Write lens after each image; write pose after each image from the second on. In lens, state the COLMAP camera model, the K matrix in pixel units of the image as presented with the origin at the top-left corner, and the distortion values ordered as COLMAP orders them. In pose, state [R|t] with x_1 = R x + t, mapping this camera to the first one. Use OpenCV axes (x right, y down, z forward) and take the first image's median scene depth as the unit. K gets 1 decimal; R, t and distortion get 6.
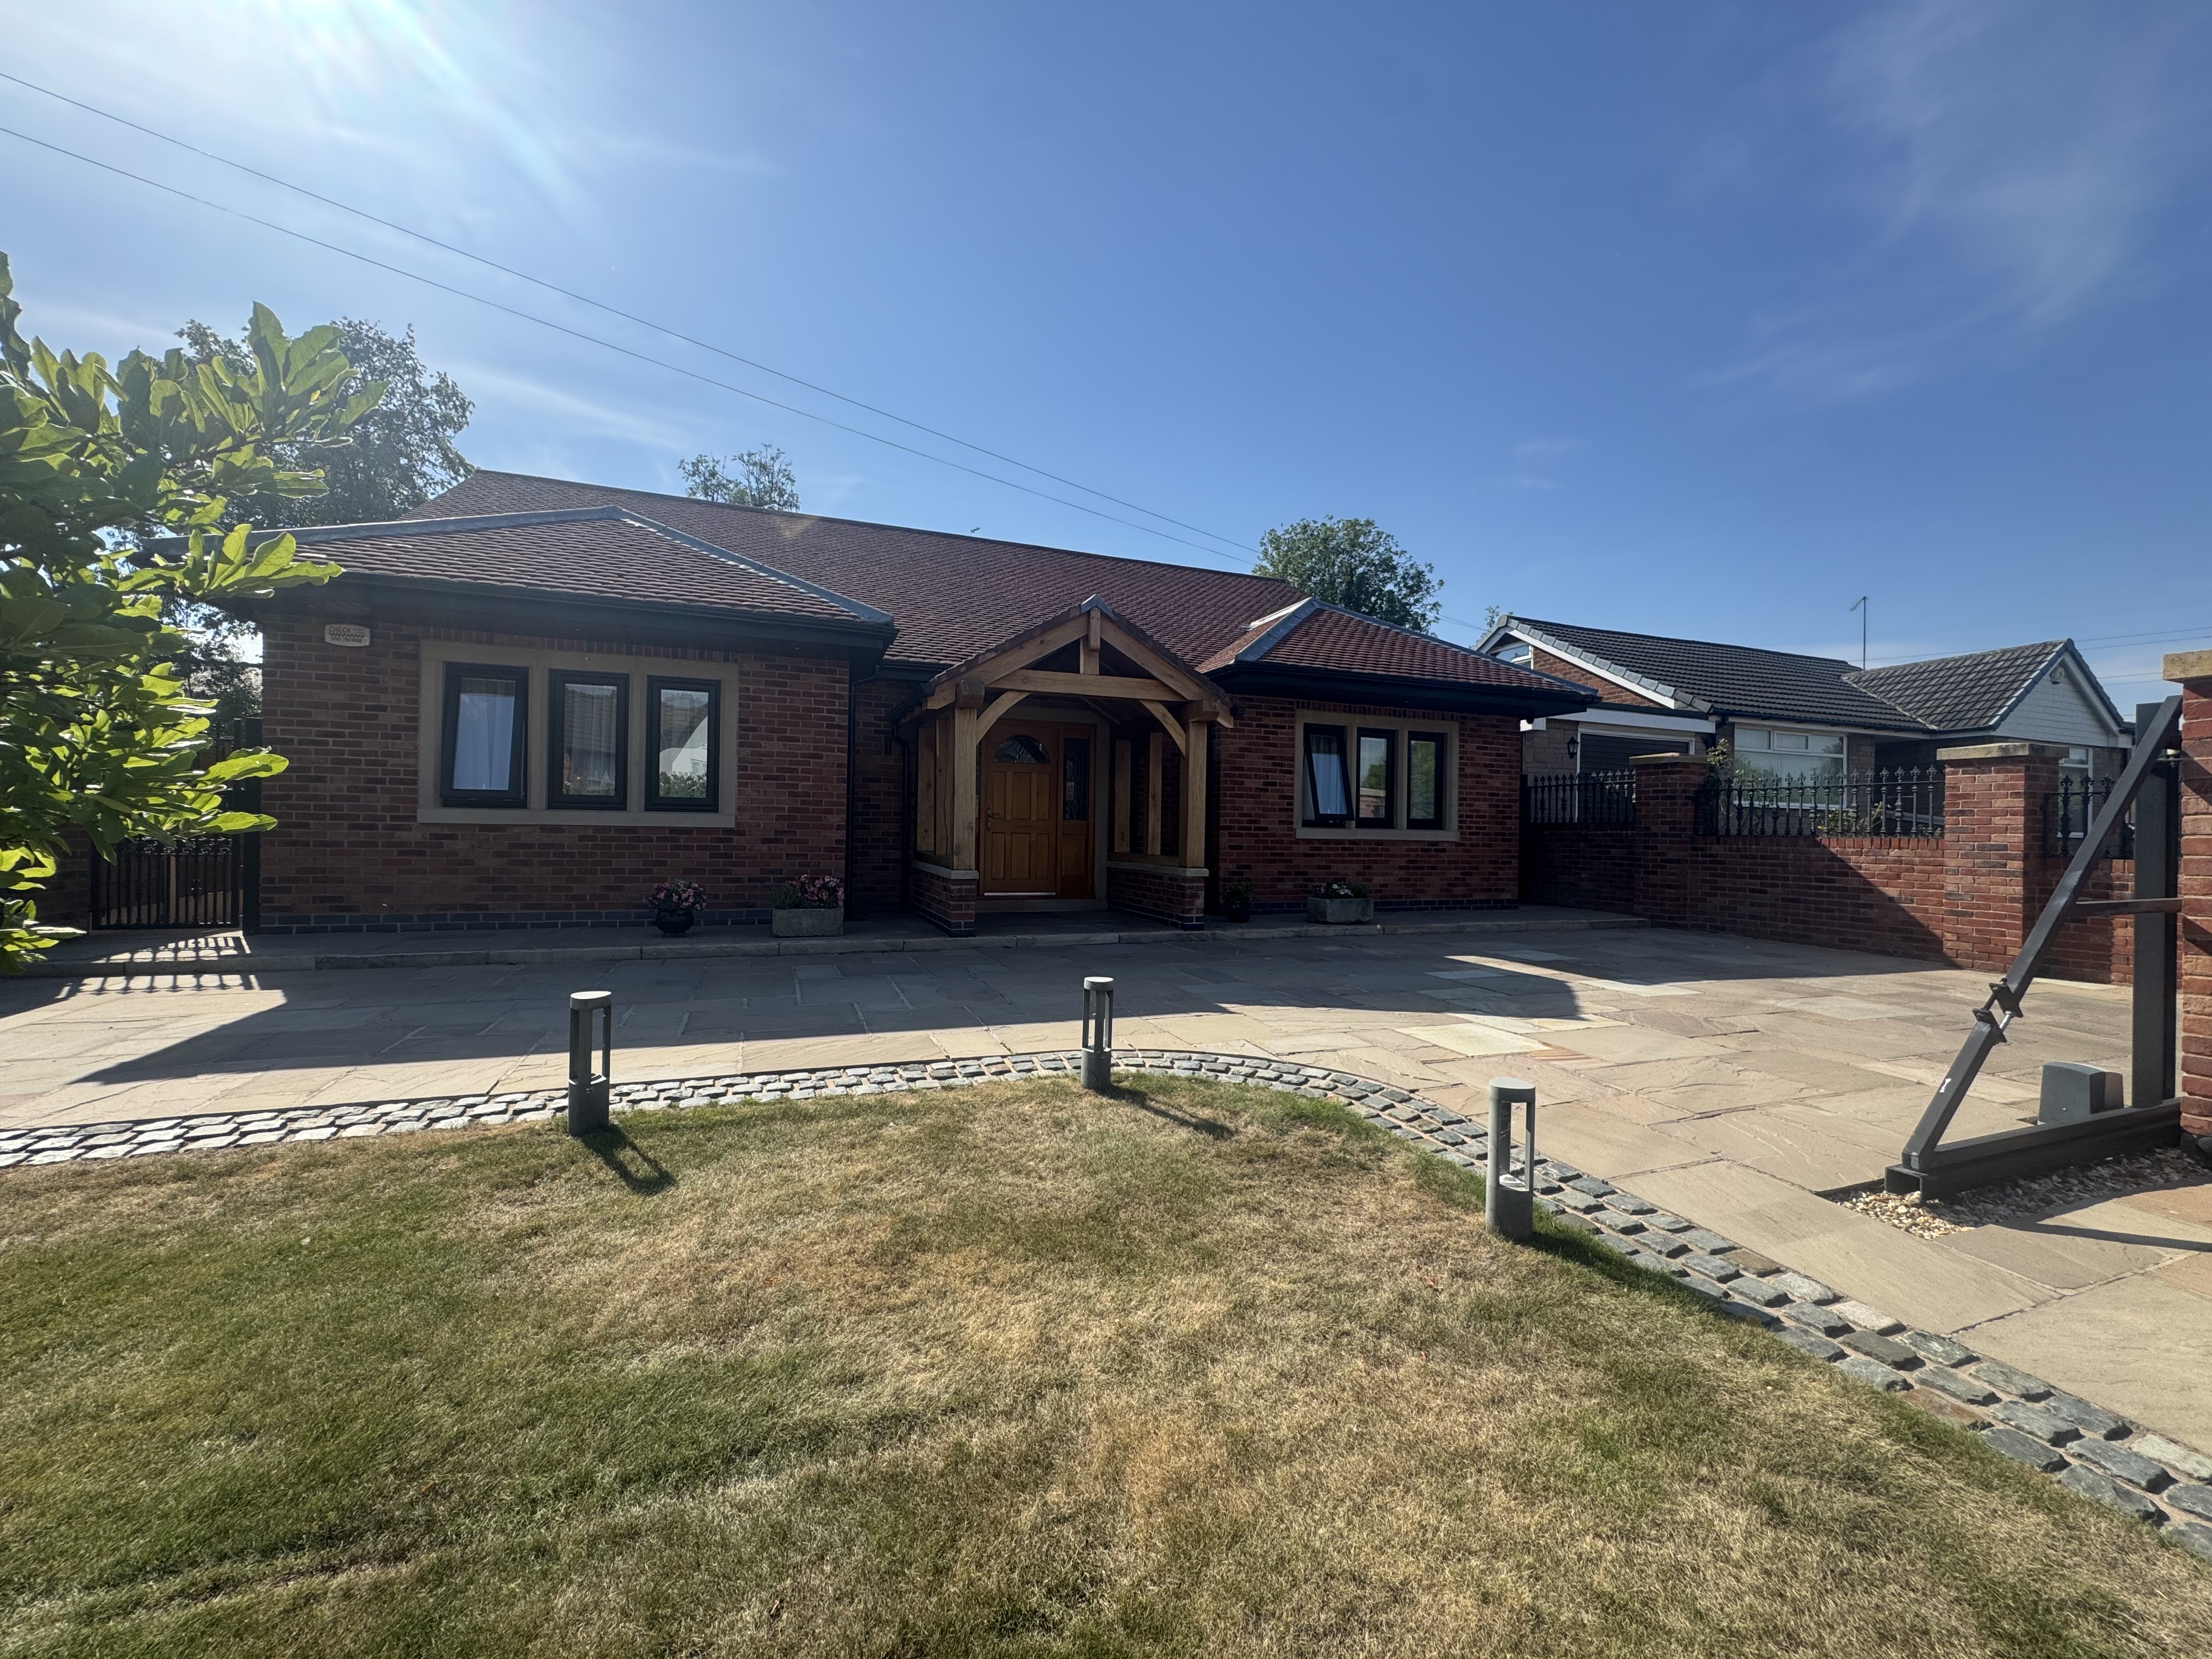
lens RADIAL K [[874.6, 0, 1108.7], [0, 874.6, 837.9], [0, 0, 1]] dist [-0.001931, 0.000073]
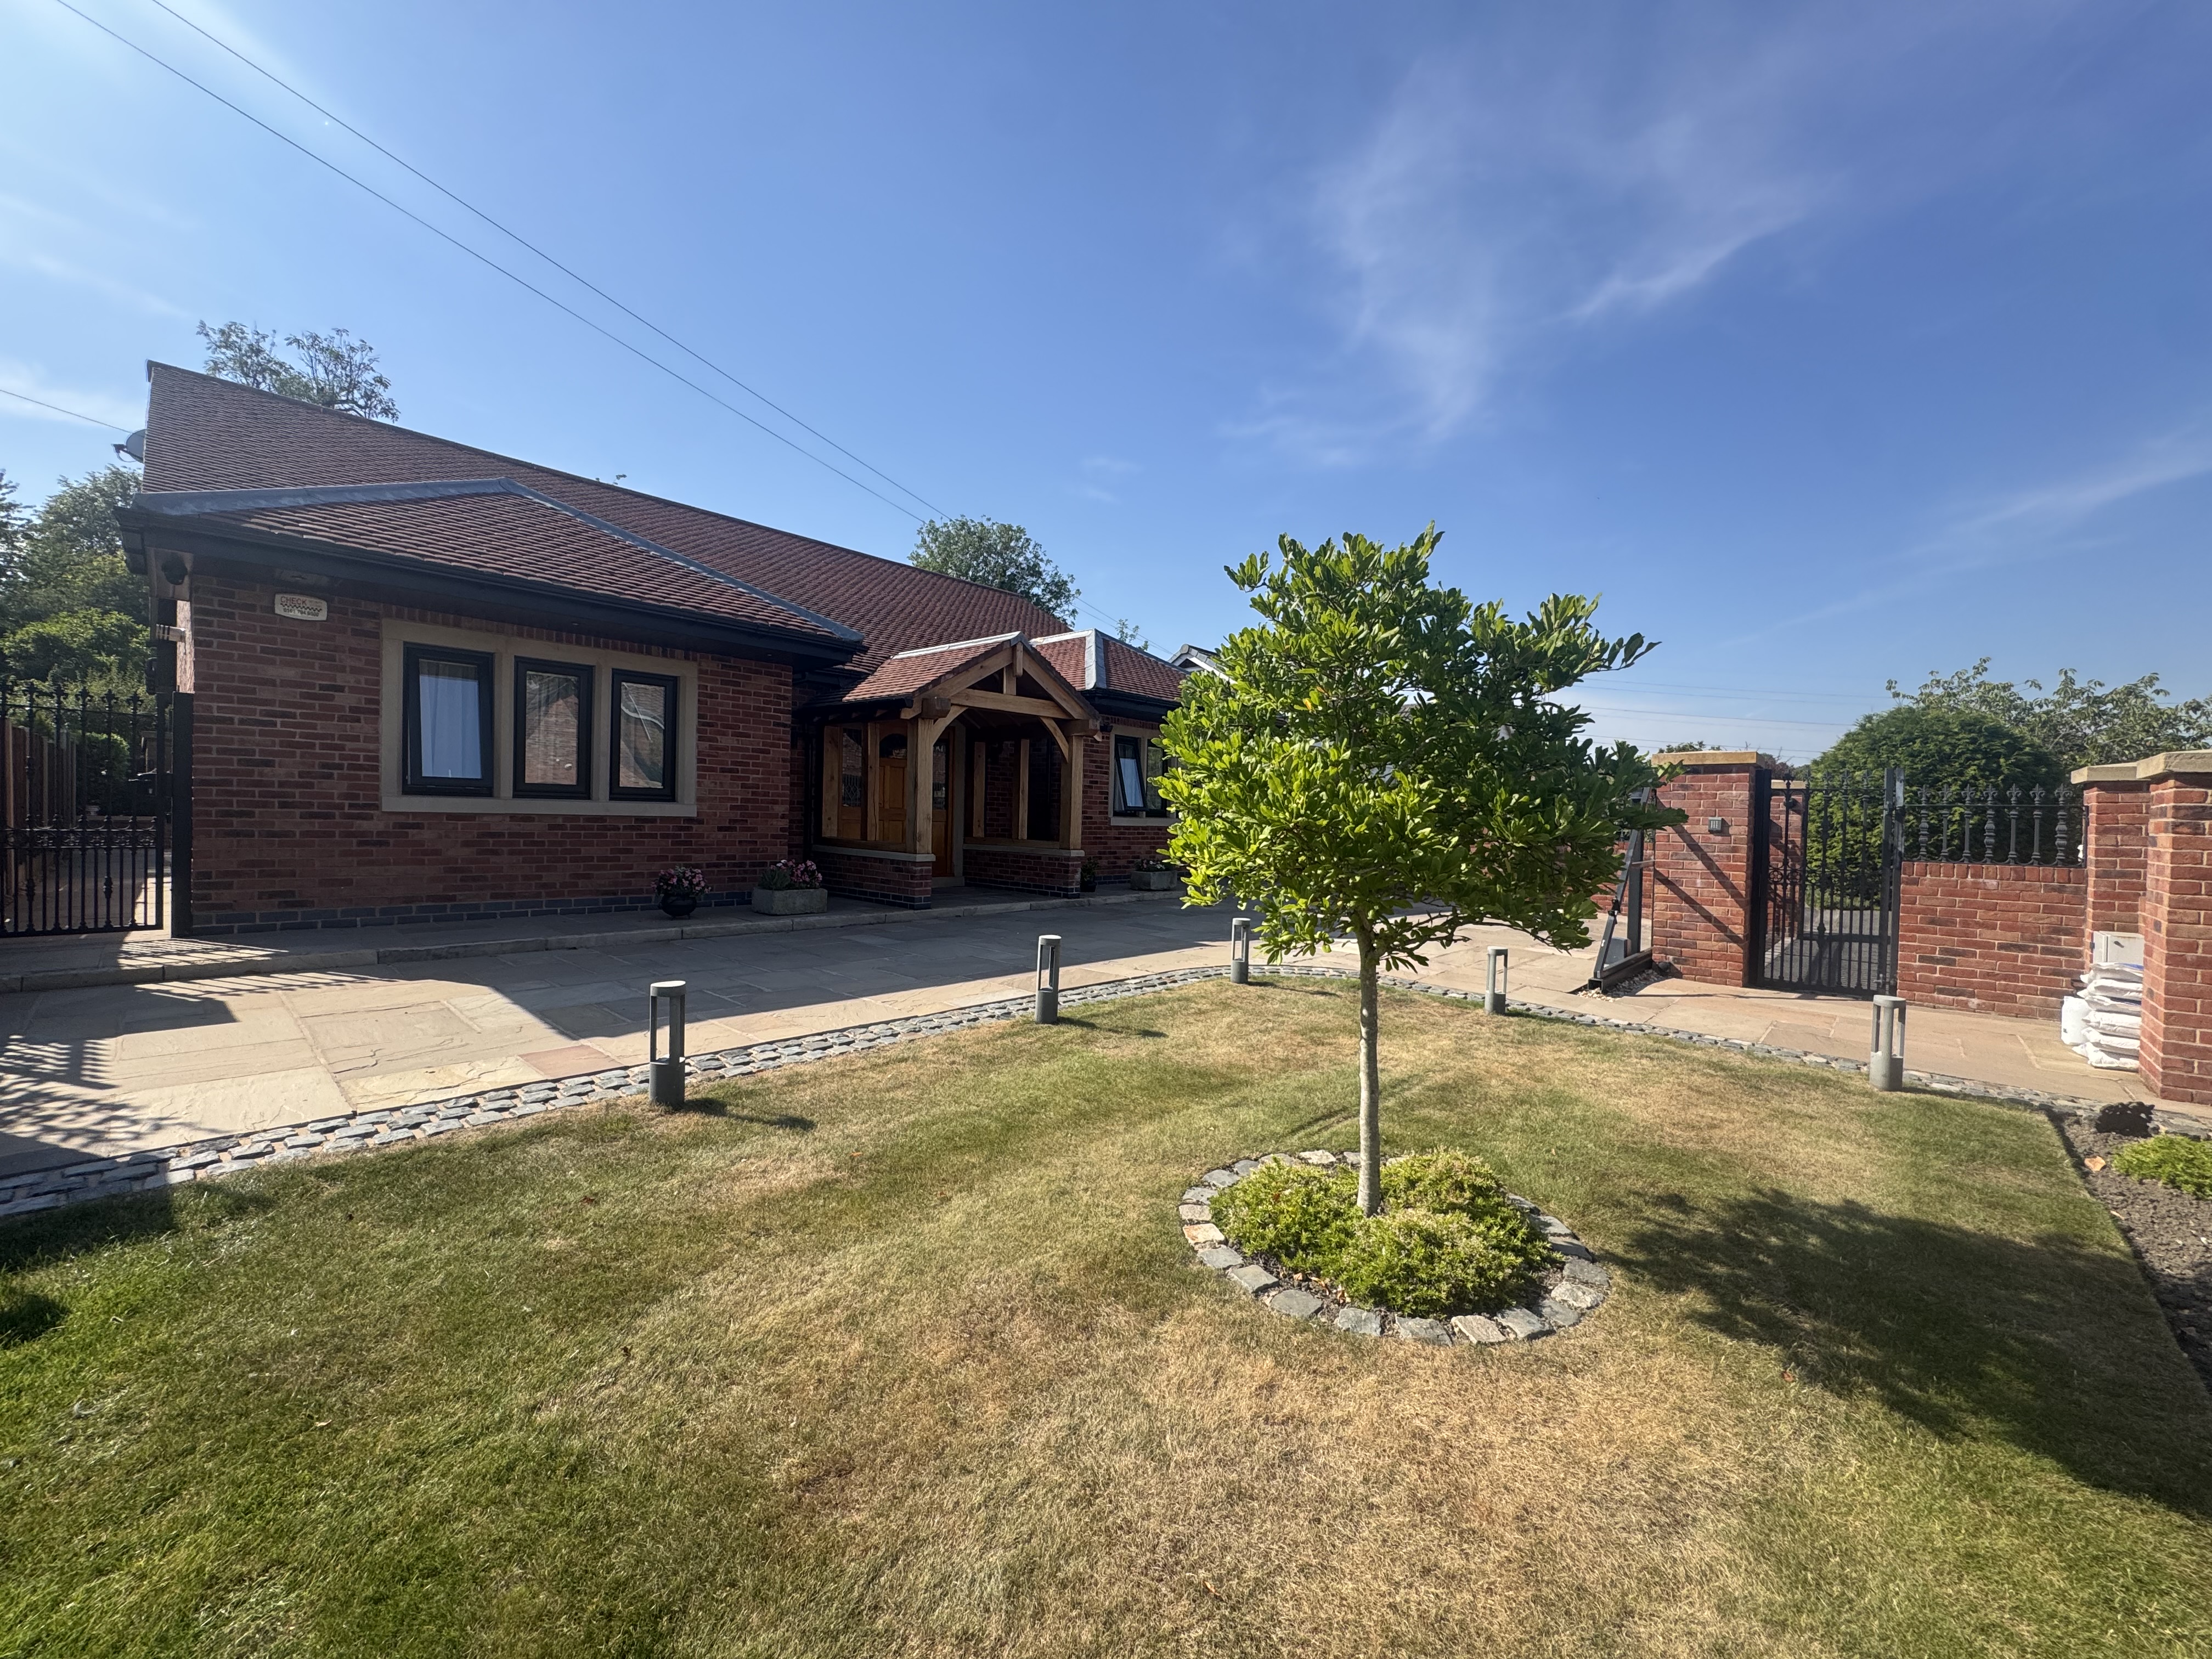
lens RADIAL K [[876.9, 0, 1106.0], [0, 876.9, 829.5], [0, 0, 1]] dist [-0.000786, 0.000328]
pose [[0.897094, 0.000022, 0.441839, -0.463379], [-0.007349, 0.999862, 0.014870, -0.016037], [-0.441778, -0.016587, 0.896971, -0.184899]]
